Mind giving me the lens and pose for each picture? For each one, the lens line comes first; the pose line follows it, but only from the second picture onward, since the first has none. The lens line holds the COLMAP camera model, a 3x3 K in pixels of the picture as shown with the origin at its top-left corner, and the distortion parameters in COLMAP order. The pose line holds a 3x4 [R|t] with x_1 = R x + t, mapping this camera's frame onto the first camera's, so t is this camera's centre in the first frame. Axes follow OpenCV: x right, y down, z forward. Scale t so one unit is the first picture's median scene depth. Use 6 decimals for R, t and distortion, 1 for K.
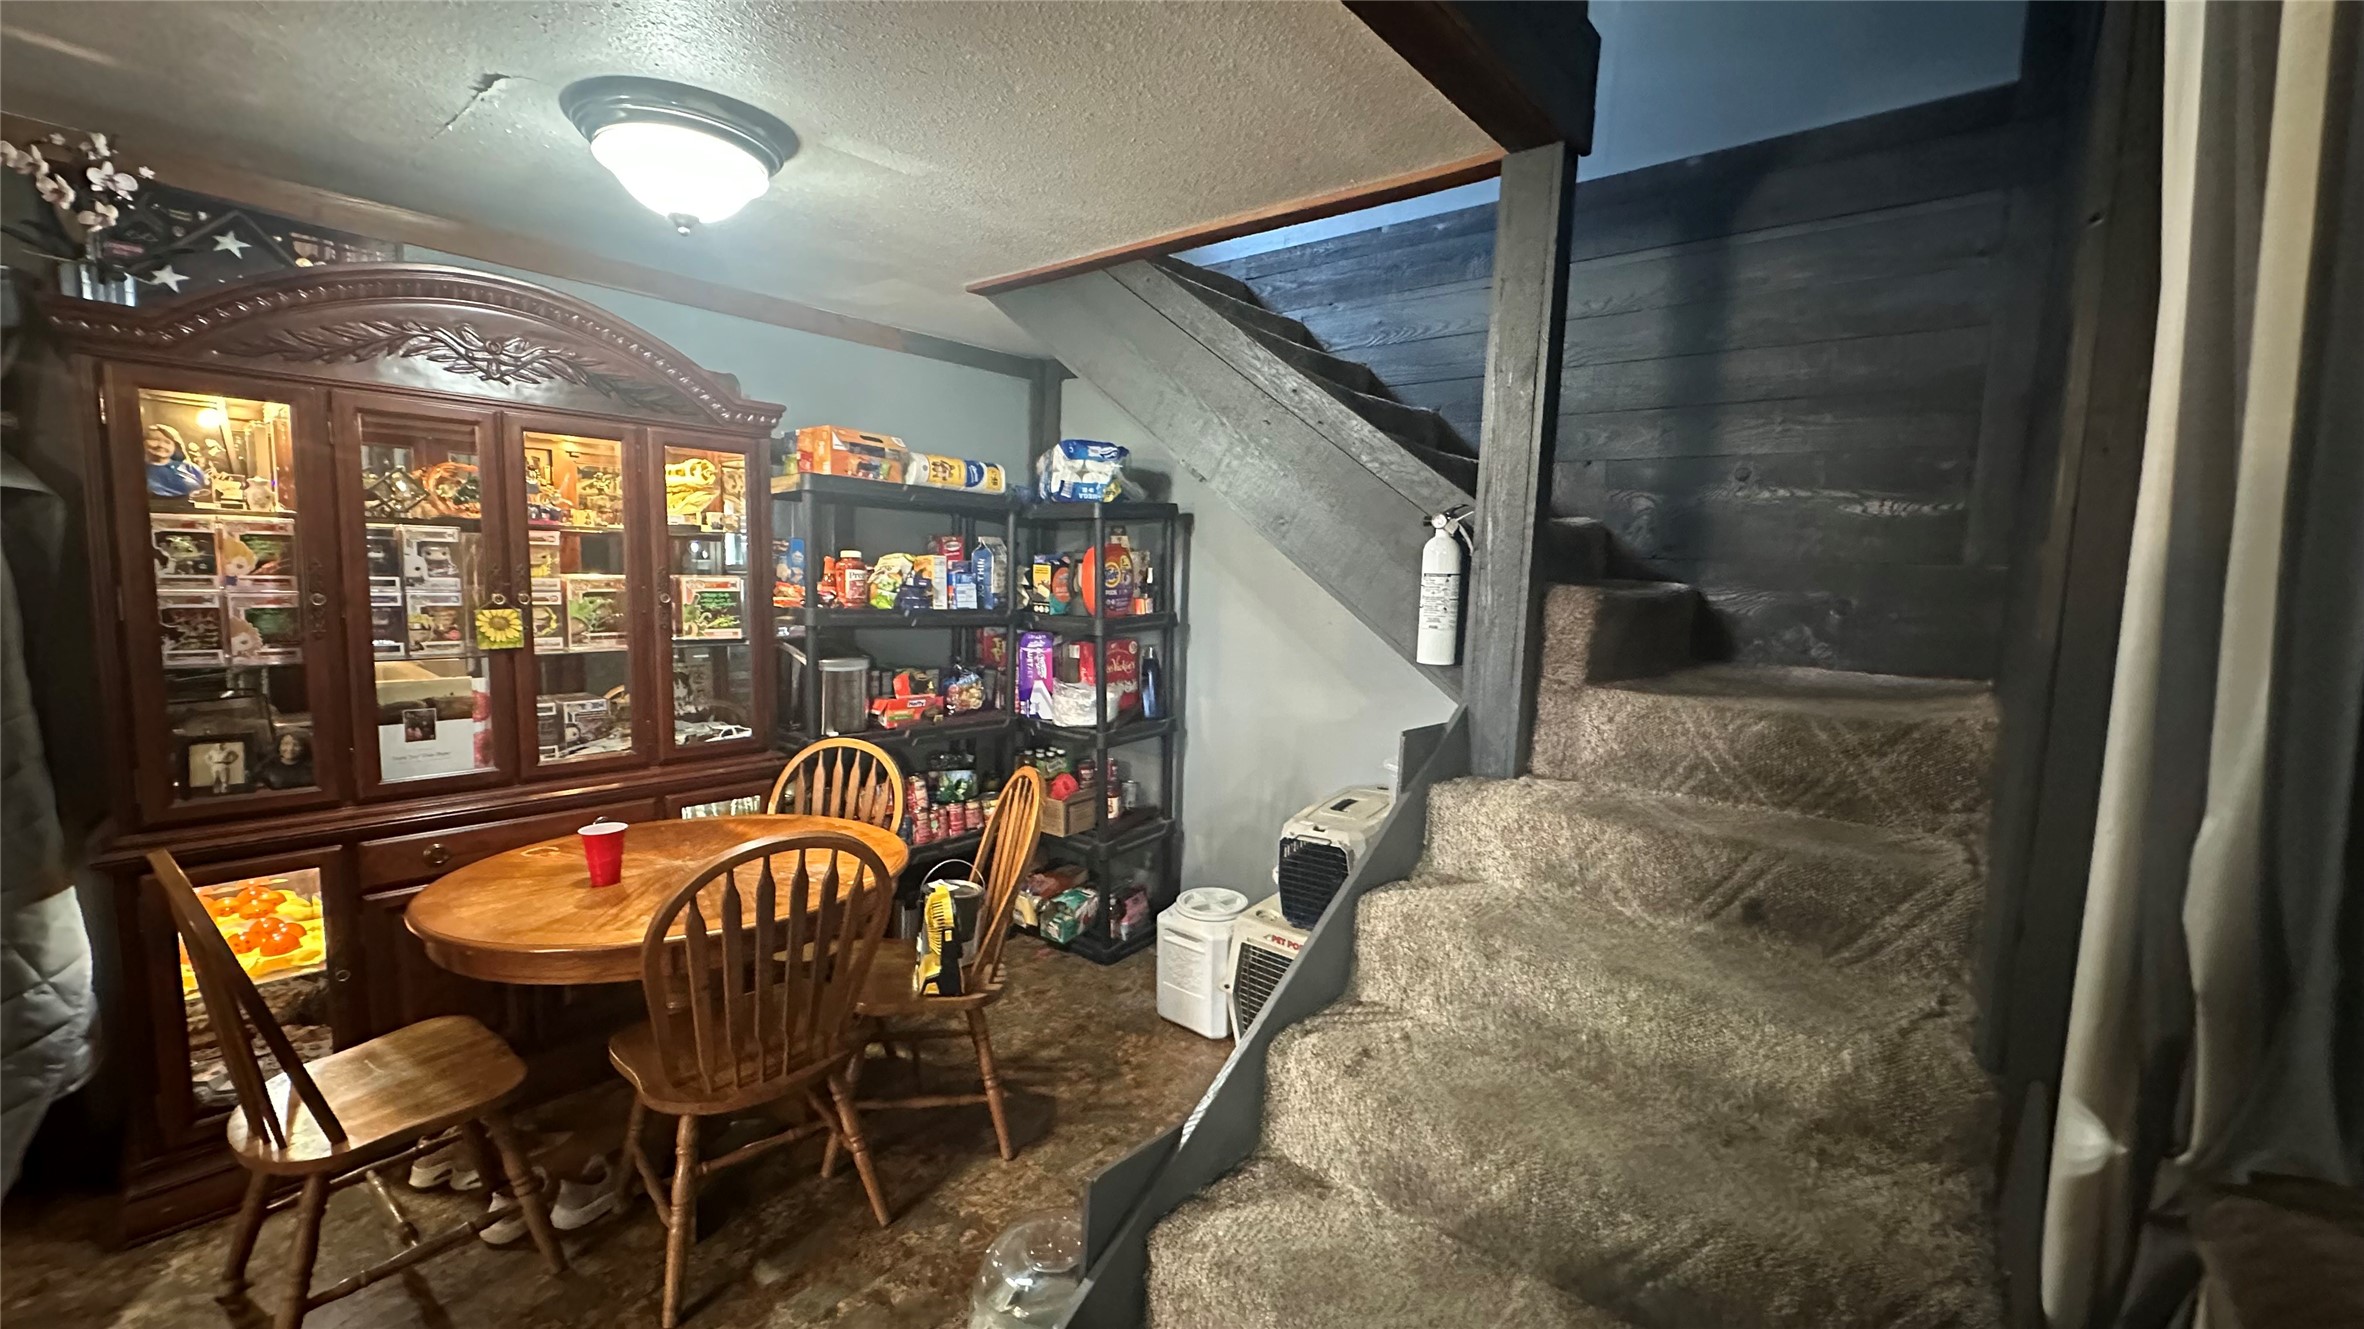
lens RADIAL K [[939.9, 0, 1182.0], [0, 939.9, 664.5], [0, 0, 1]] dist [-0.003136, -0.000275]
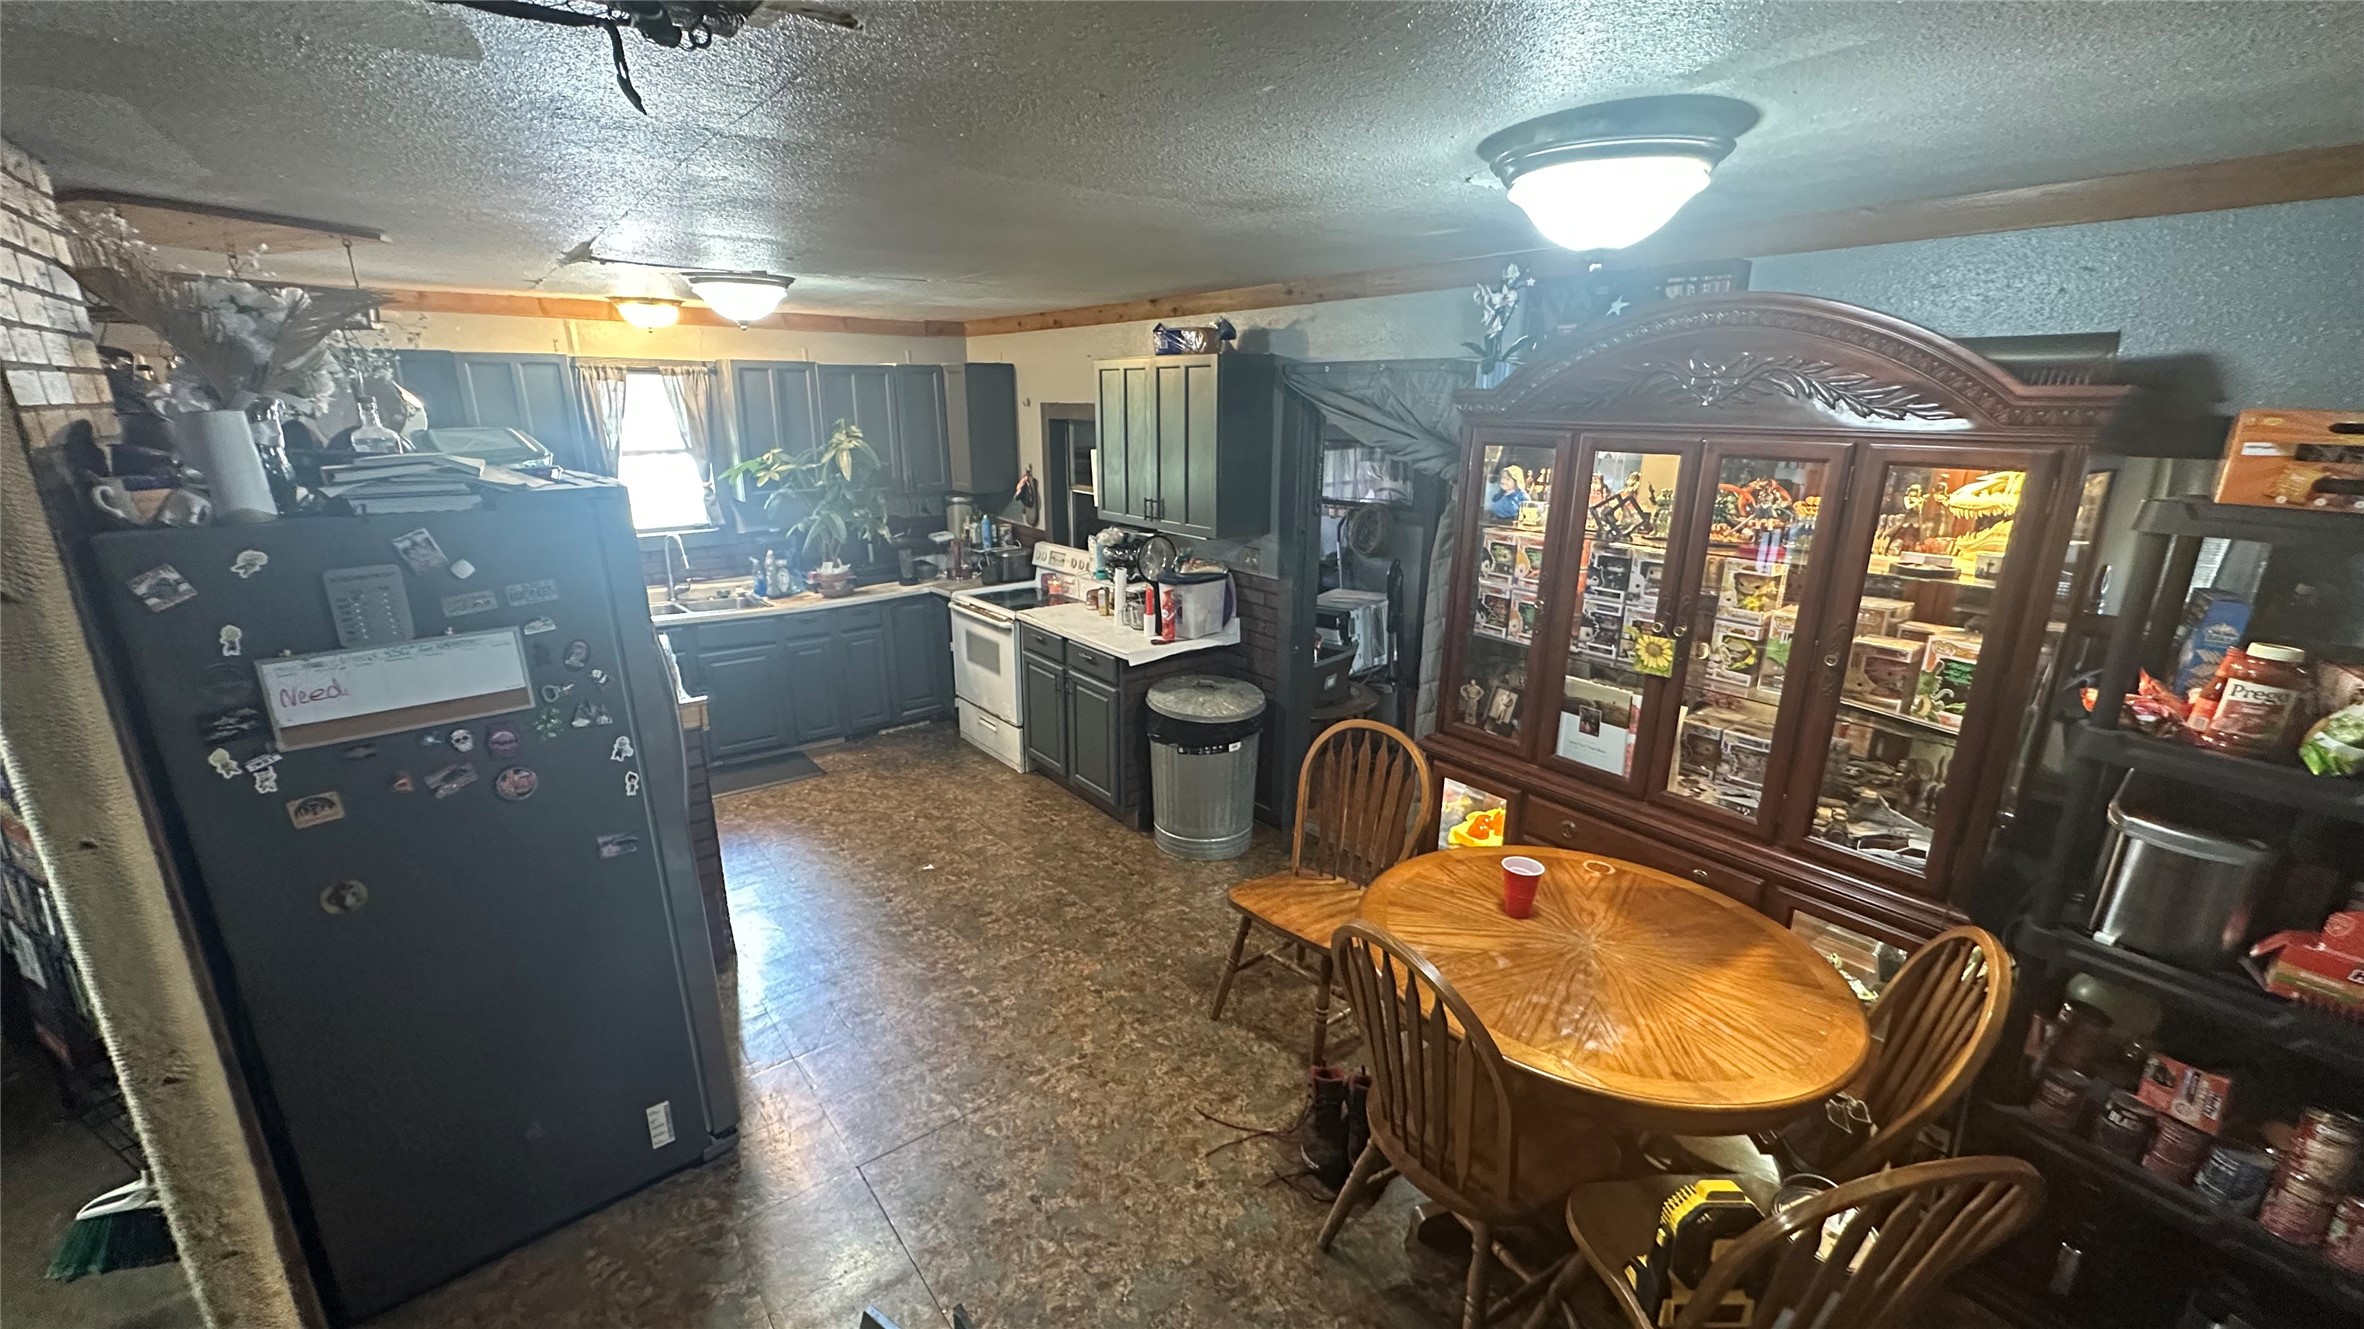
lens RADIAL K [[939.9, 0, 1182.0], [0, 939.9, 664.5], [0, 0, 1]] dist [-0.003136, -0.000275]
pose [[-0.195207, 0.236272, -0.951877, 0.357584], [-0.115337, 0.958283, 0.261515, -0.240598], [0.973957, 0.160836, -0.159813, 0.673558]]
